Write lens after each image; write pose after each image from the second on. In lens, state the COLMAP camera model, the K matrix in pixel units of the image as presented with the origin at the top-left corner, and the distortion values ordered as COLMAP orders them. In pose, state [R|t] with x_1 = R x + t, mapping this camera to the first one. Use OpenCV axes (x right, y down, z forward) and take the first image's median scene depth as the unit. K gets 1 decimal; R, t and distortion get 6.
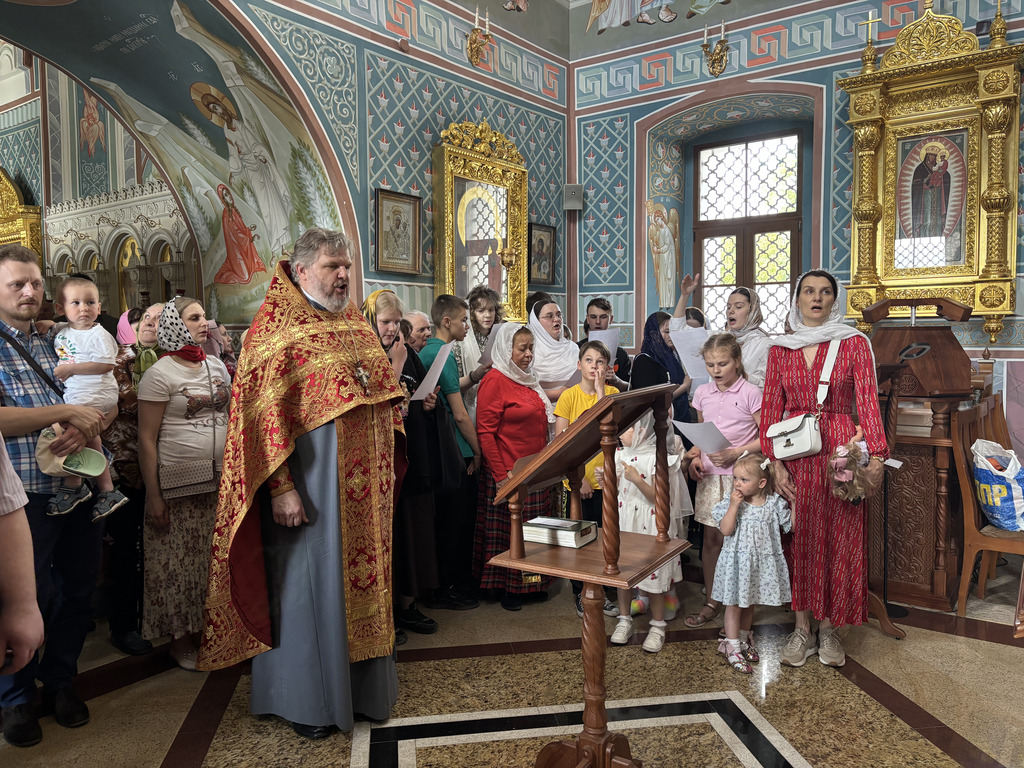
lens RADIAL K [[764.2, 0, 515.2], [0, 764.2, 397.2], [0, 0, 1]] dist [-0.004868, -0.001258]
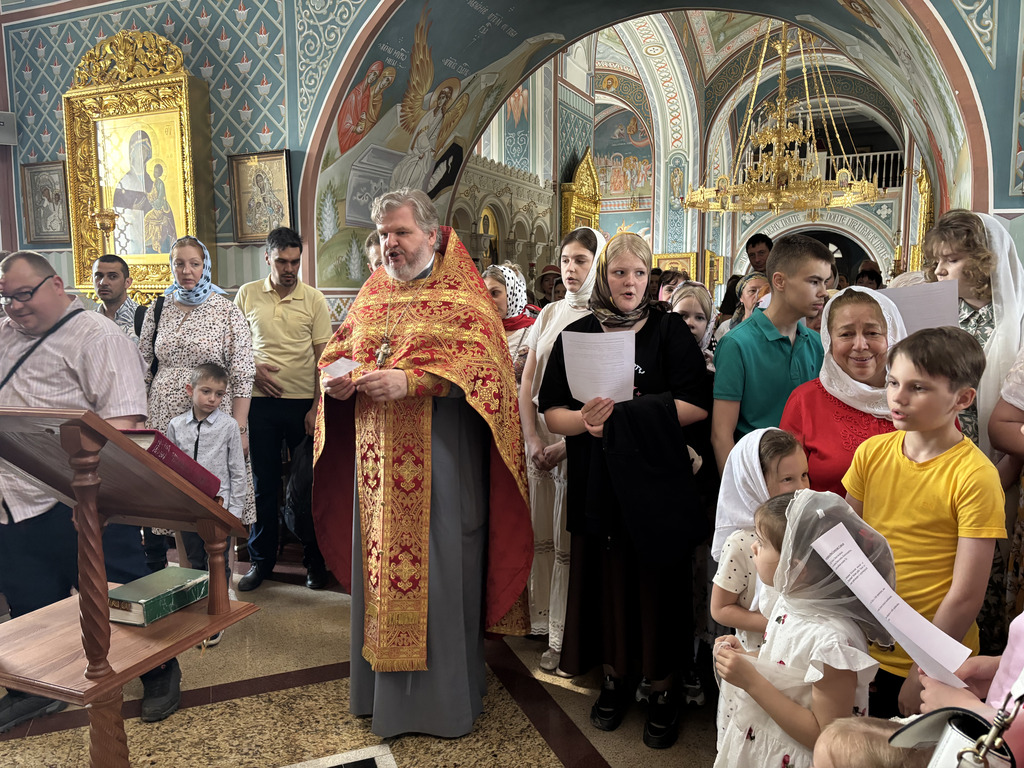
lens RADIAL K [[765.9, 0, 510.1], [0, 765.9, 379.2], [0, 0, 1]] dist [0.076218, -0.066363]
pose [[0.200349, 0.117068, -0.972705, 0.366442], [-0.085301, 0.991149, 0.101719, -0.051165], [0.976004, 0.062594, 0.208562, 0.513057]]
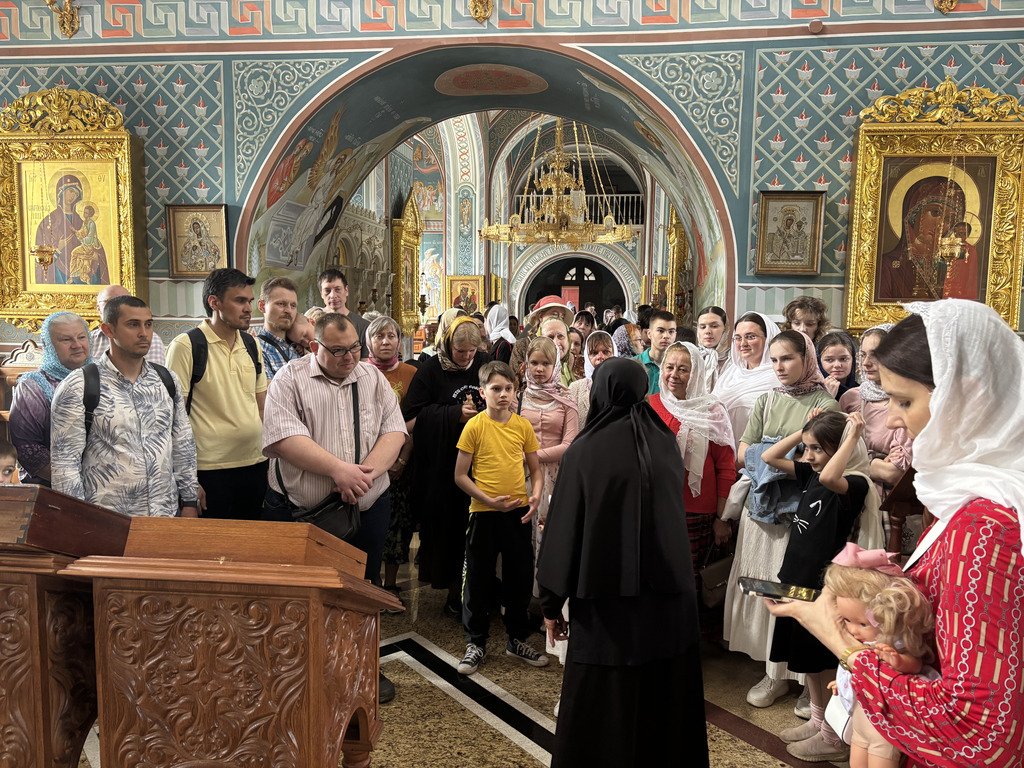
lens RADIAL K [[765.9, 0, 510.1], [0, 765.9, 379.2], [0, 0, 1]] dist [0.076218, -0.066363]
pose [[0.483867, 0.100454, -0.869357, 0.572371], [-0.098375, 0.993337, 0.060027, -0.063230], [0.869595, 0.056478, 0.490525, 0.255314]]
